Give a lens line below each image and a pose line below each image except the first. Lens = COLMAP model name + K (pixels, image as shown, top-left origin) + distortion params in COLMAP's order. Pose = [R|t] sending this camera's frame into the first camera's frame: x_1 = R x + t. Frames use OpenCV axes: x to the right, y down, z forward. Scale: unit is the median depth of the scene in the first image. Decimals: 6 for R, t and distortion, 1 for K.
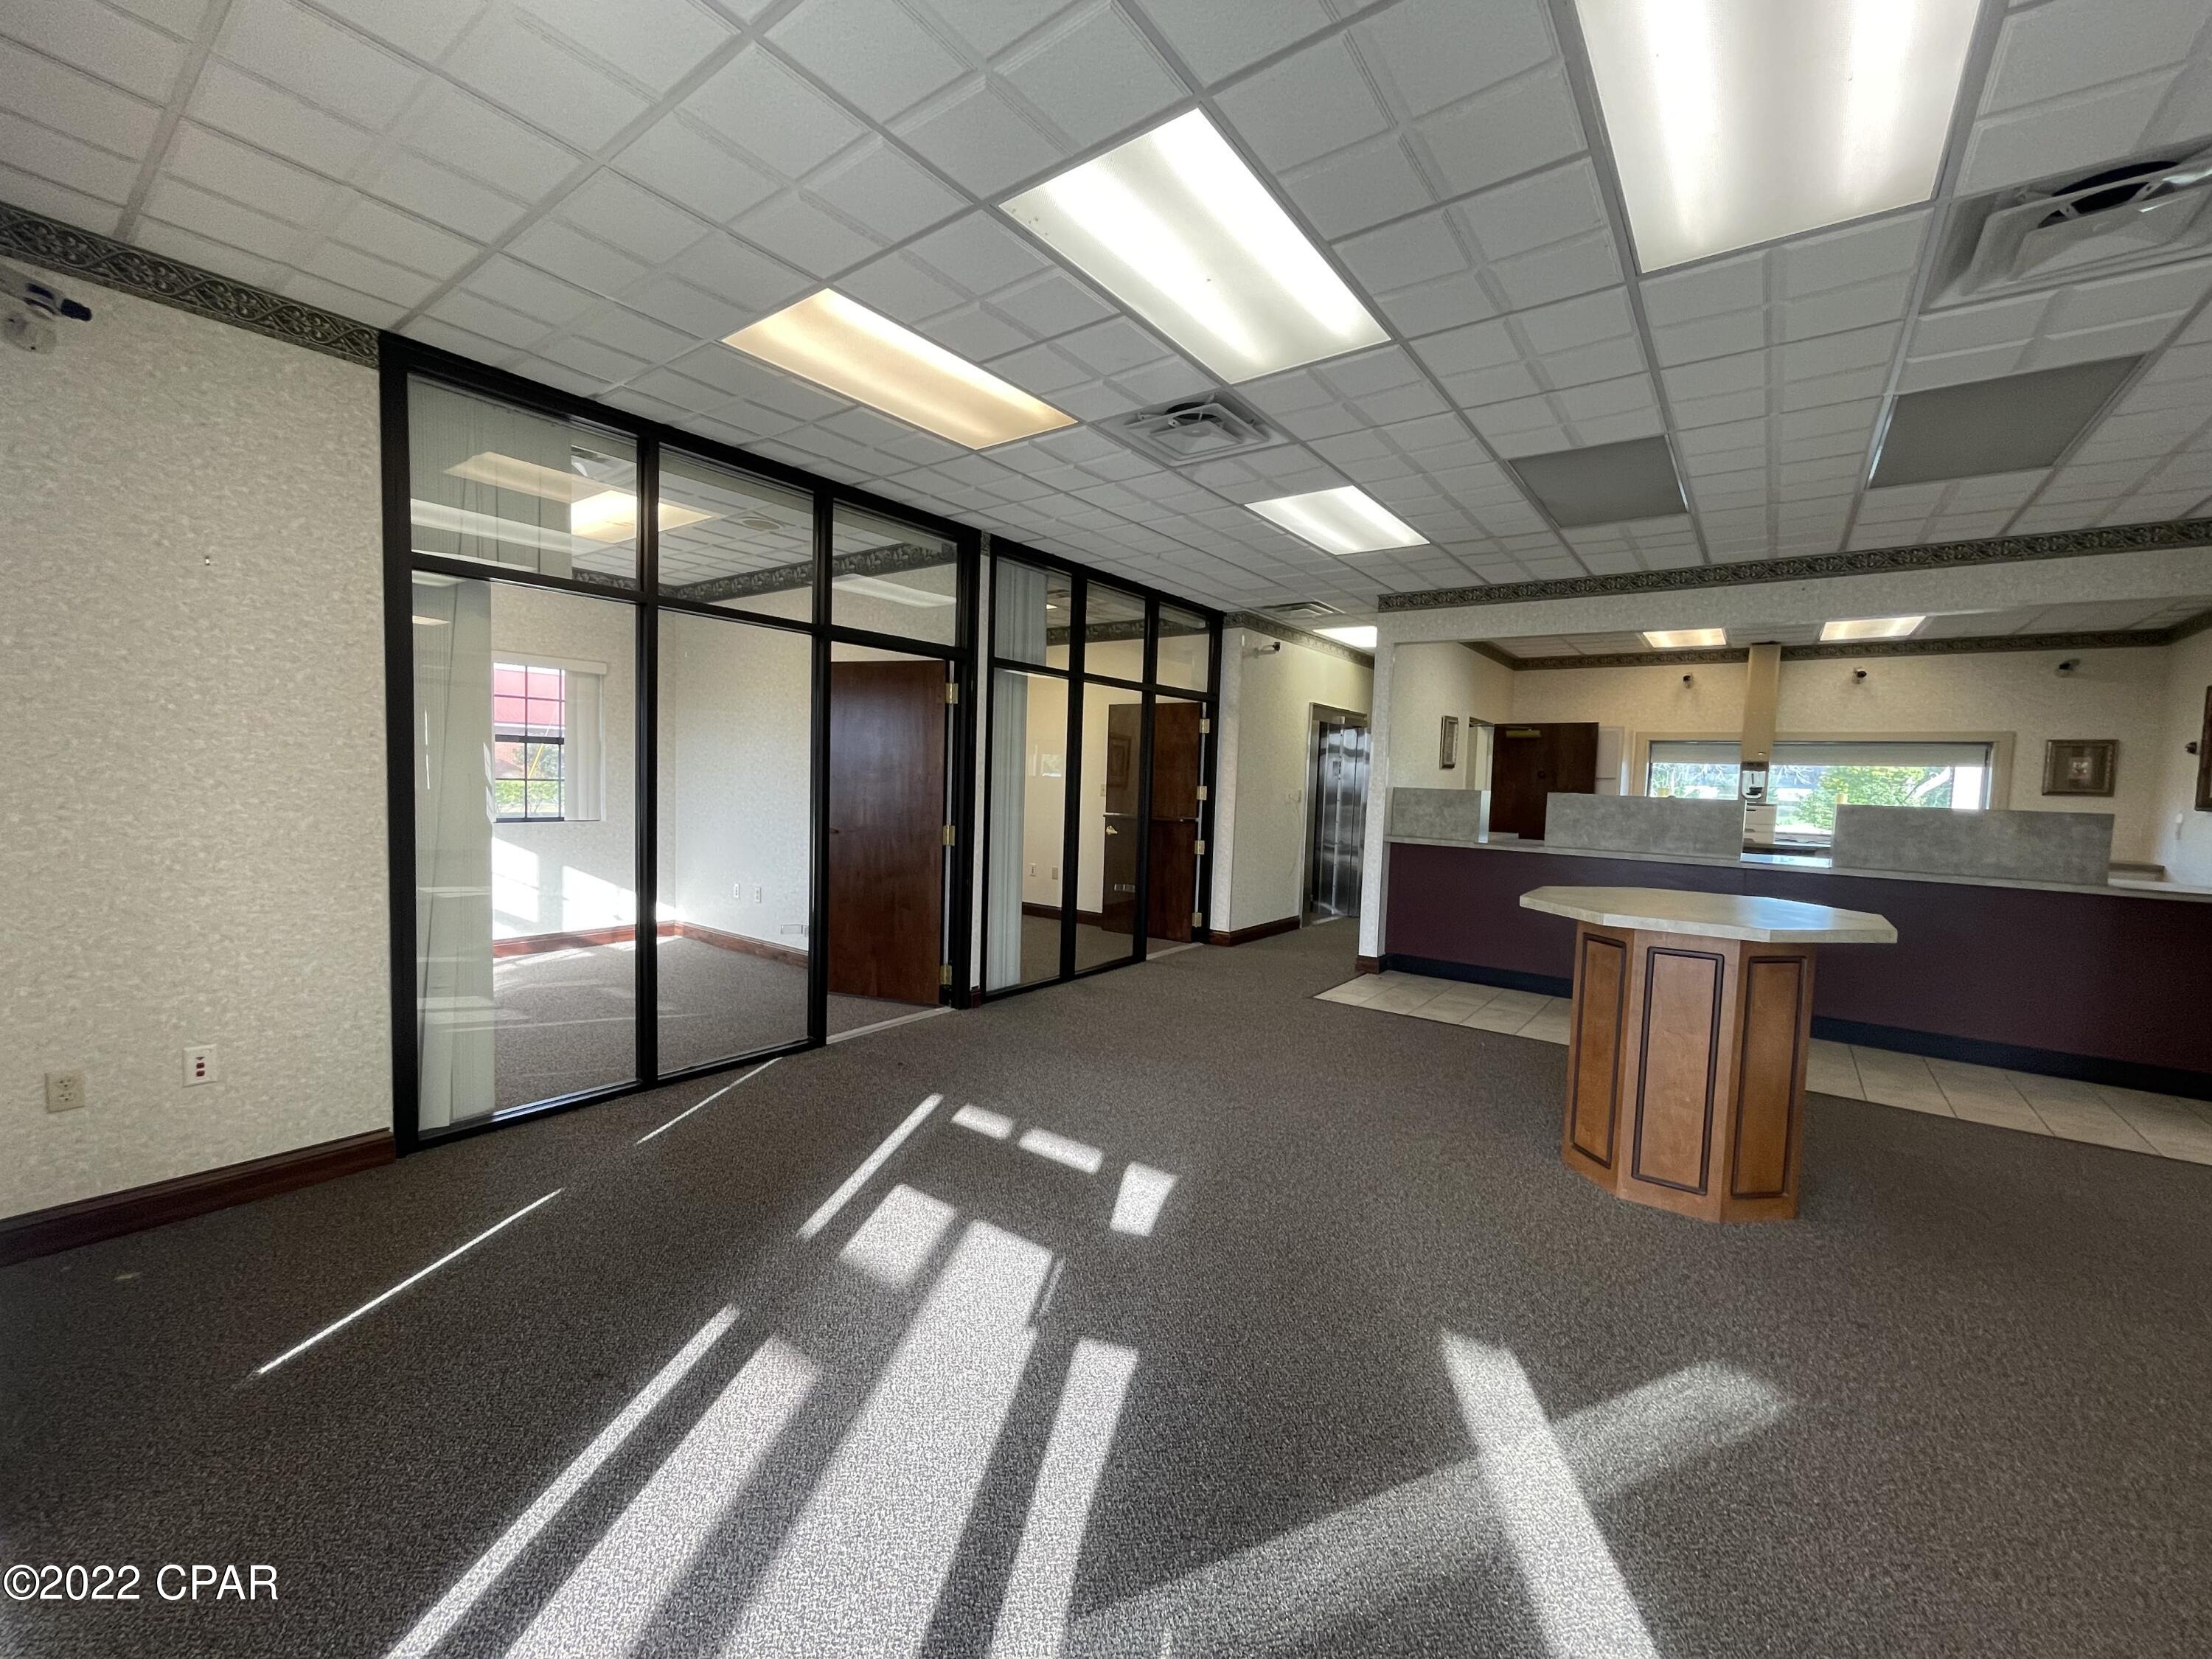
lens RADIAL K [[895.2, 0, 1098.7], [0, 895.2, 830.4], [0, 0, 1]] dist [-0.000293, 0.000659]
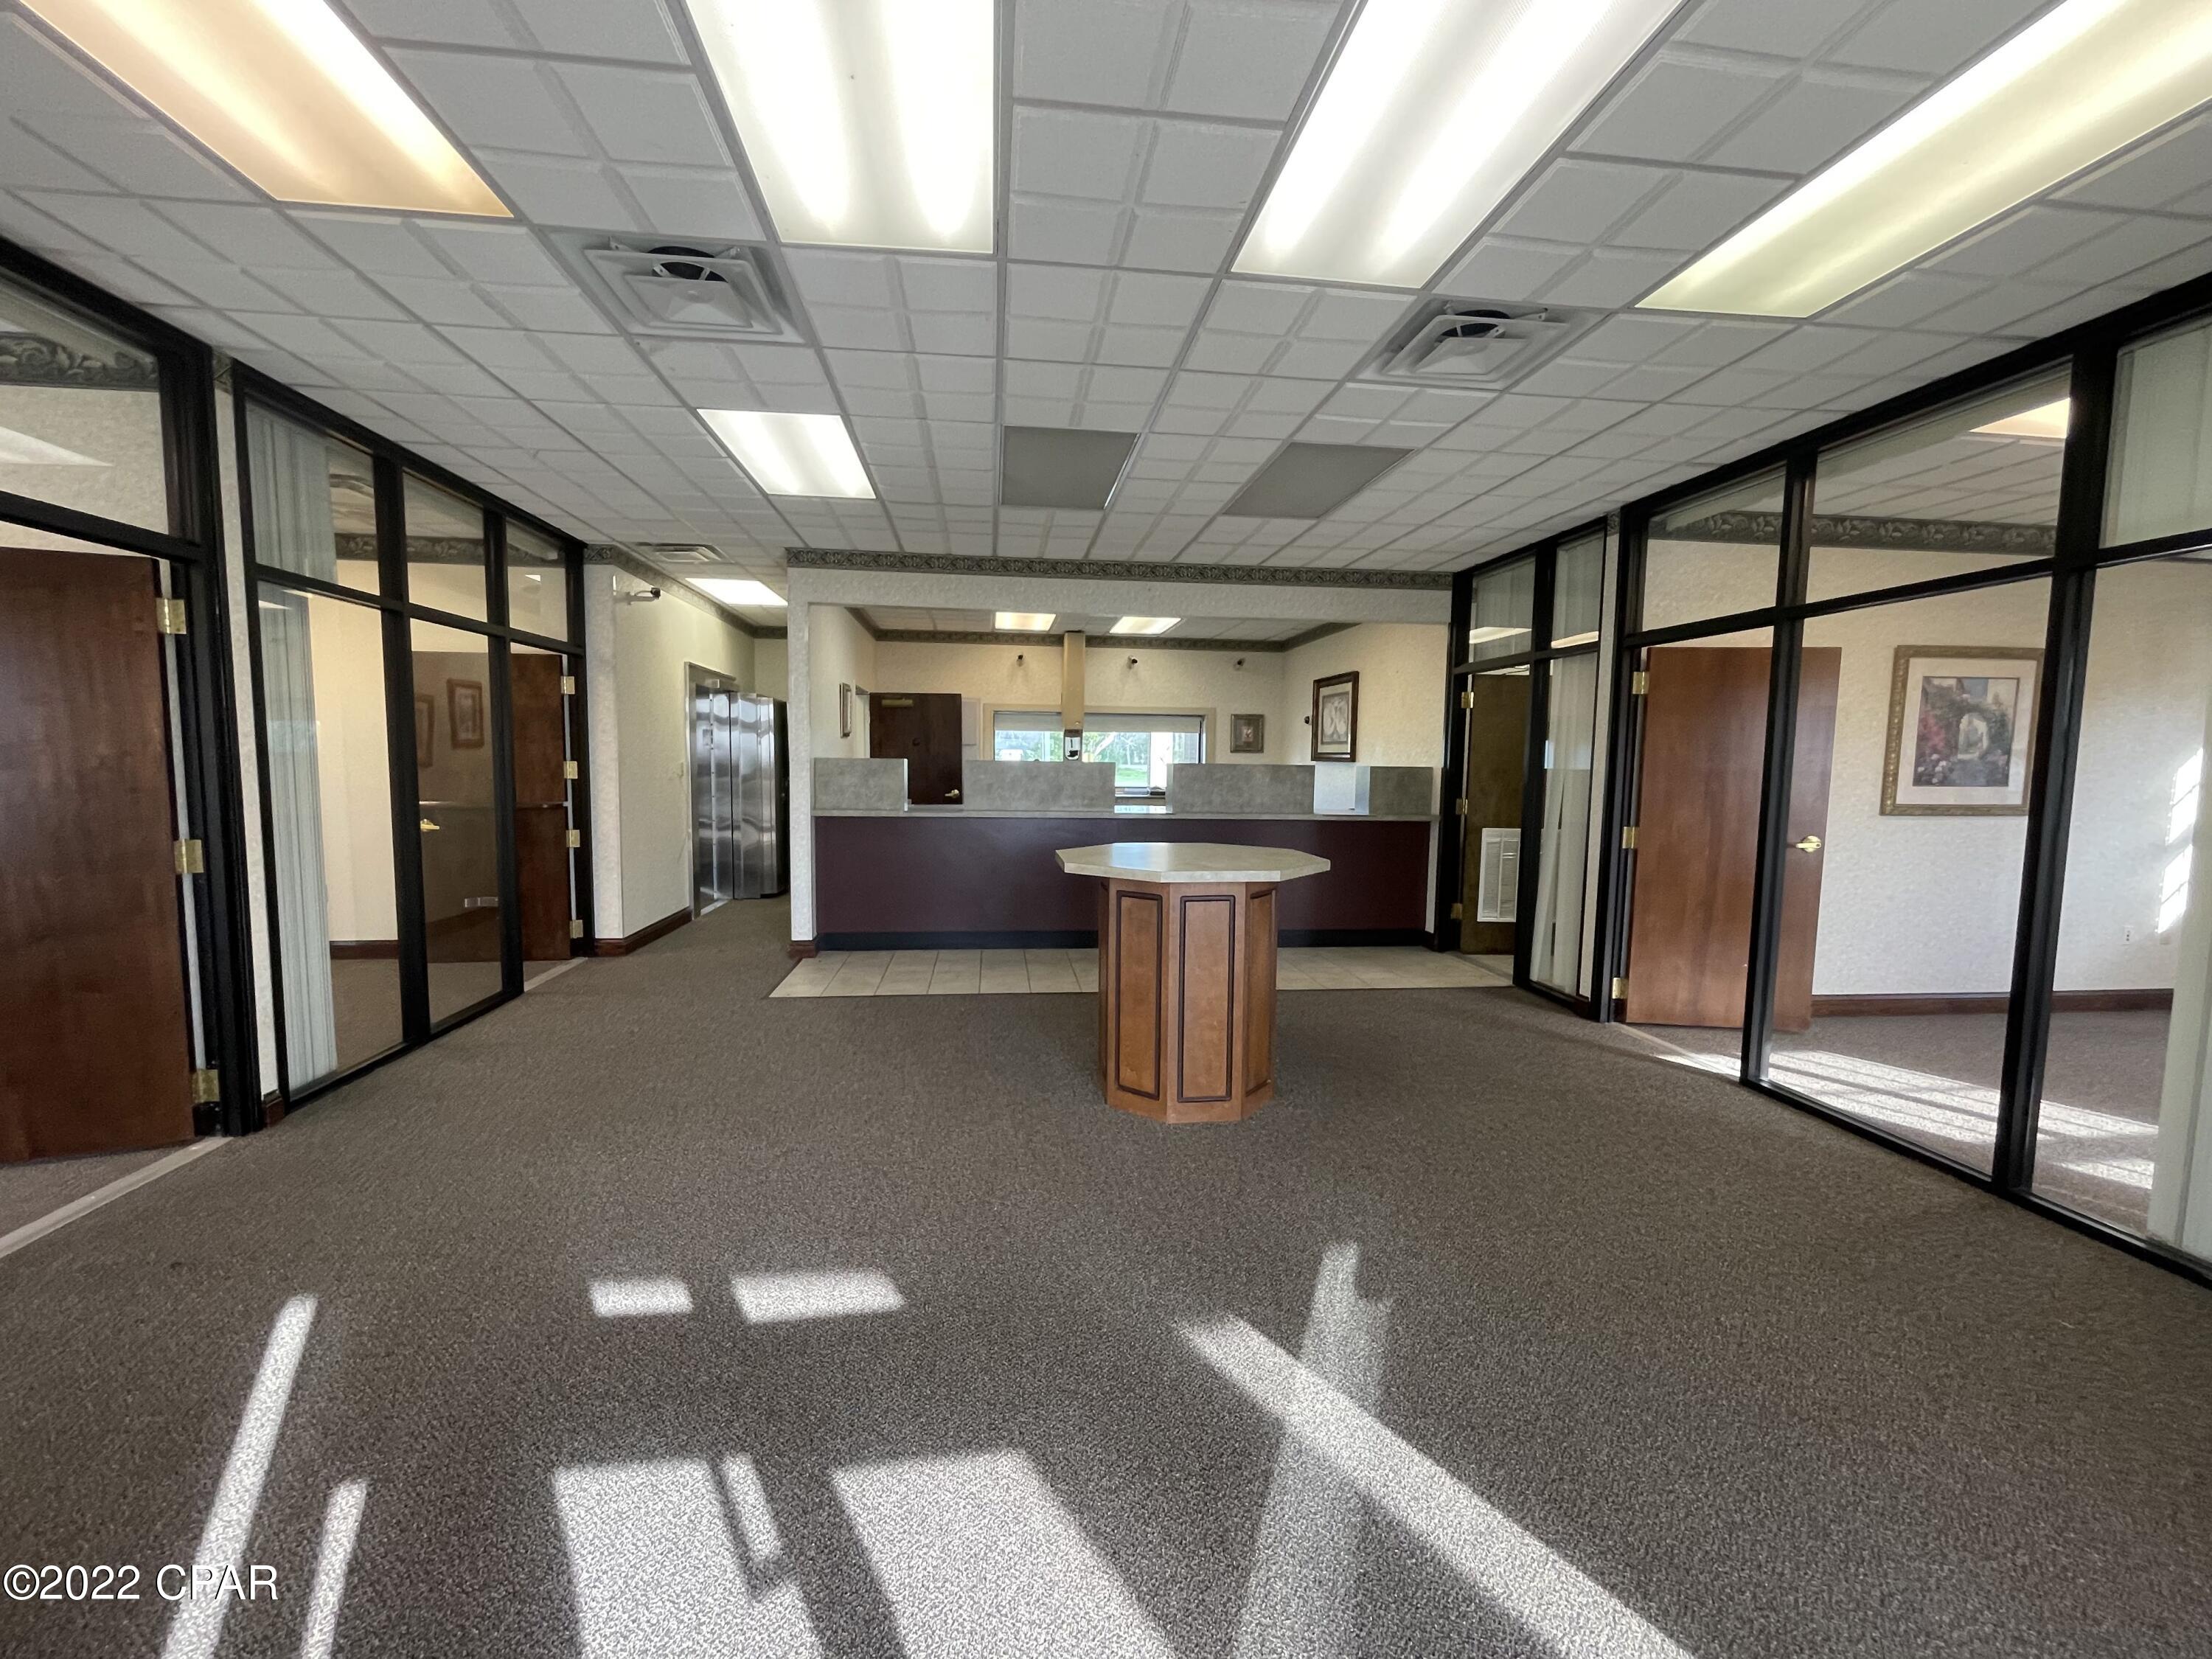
lens RADIAL K [[895.2, 0, 1097.4], [0, 895.2, 830.0], [0, 0, 1]] dist [-0.000293, 0.000659]
pose [[0.730593, -0.078029, 0.678341, -0.127783], [0.053553, 0.996937, 0.056998, -0.013431], [-0.680710, -0.005315, 0.732533, 0.147372]]
